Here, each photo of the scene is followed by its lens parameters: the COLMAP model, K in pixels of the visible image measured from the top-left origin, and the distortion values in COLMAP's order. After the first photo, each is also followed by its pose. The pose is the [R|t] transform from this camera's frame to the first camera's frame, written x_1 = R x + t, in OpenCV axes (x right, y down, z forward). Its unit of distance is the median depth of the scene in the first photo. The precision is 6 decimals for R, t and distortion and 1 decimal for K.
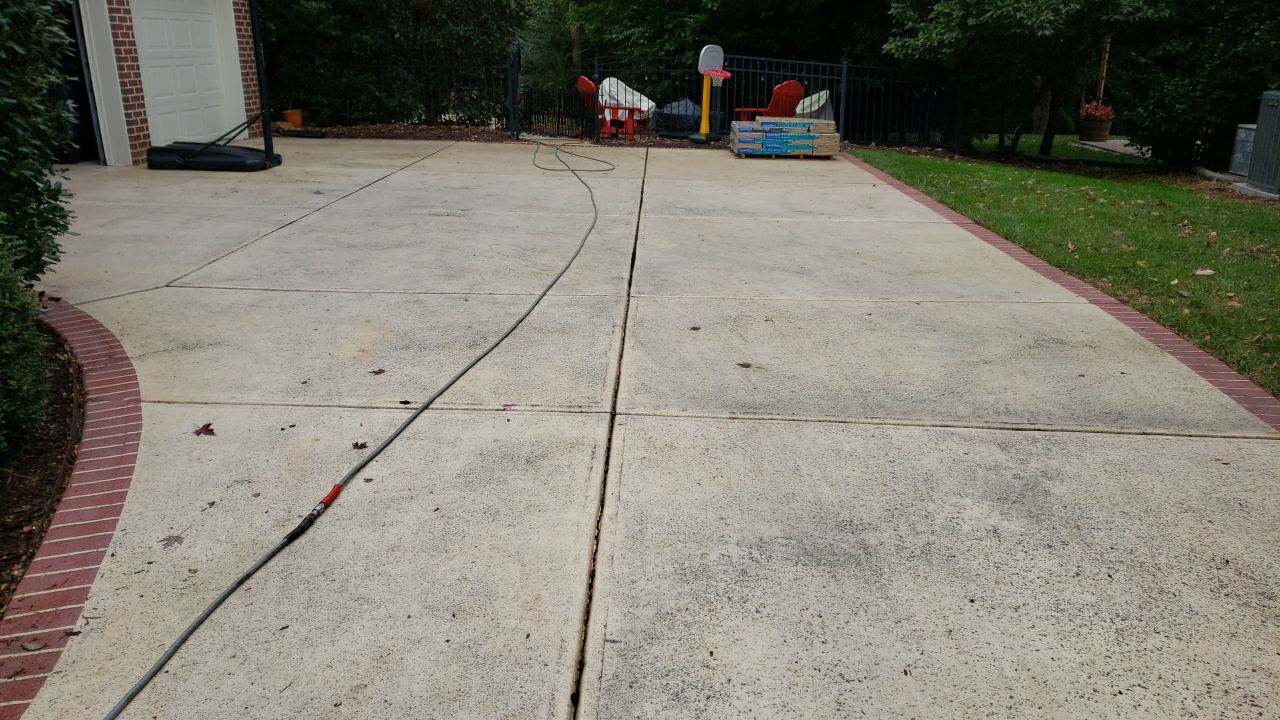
lens RADIAL K [[958.3, 0, 638.7], [0, 958.3, 360.6], [0, 0, 1]] dist [0.005454, 0.001543]
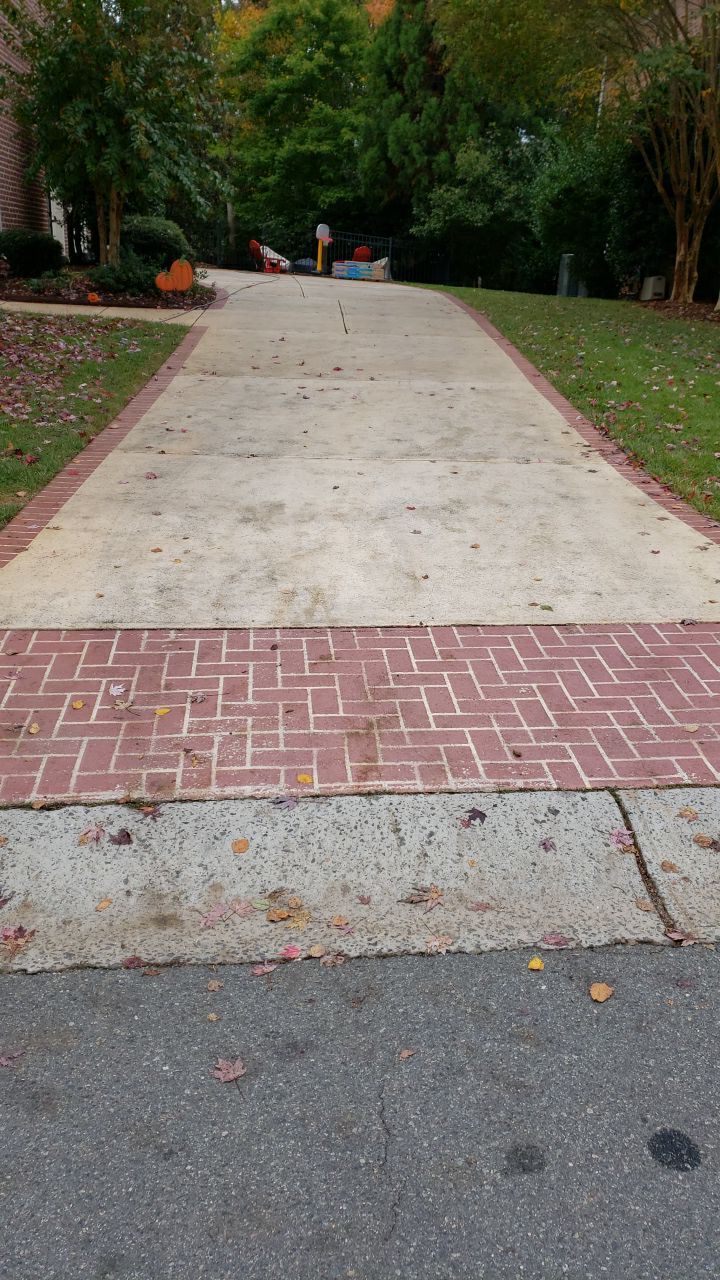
lens RADIAL K [[958.3, 0, 361.6], [0, 958.3, 639.7], [0, 0, 1]] dist [0.005454, 0.001543]
pose [[0.992685, 0.001760, 0.120723, -0.081008], [-0.008788, 0.998295, 0.057710, 0.402505], [-0.120416, -0.058349, 0.991007, -0.998688]]
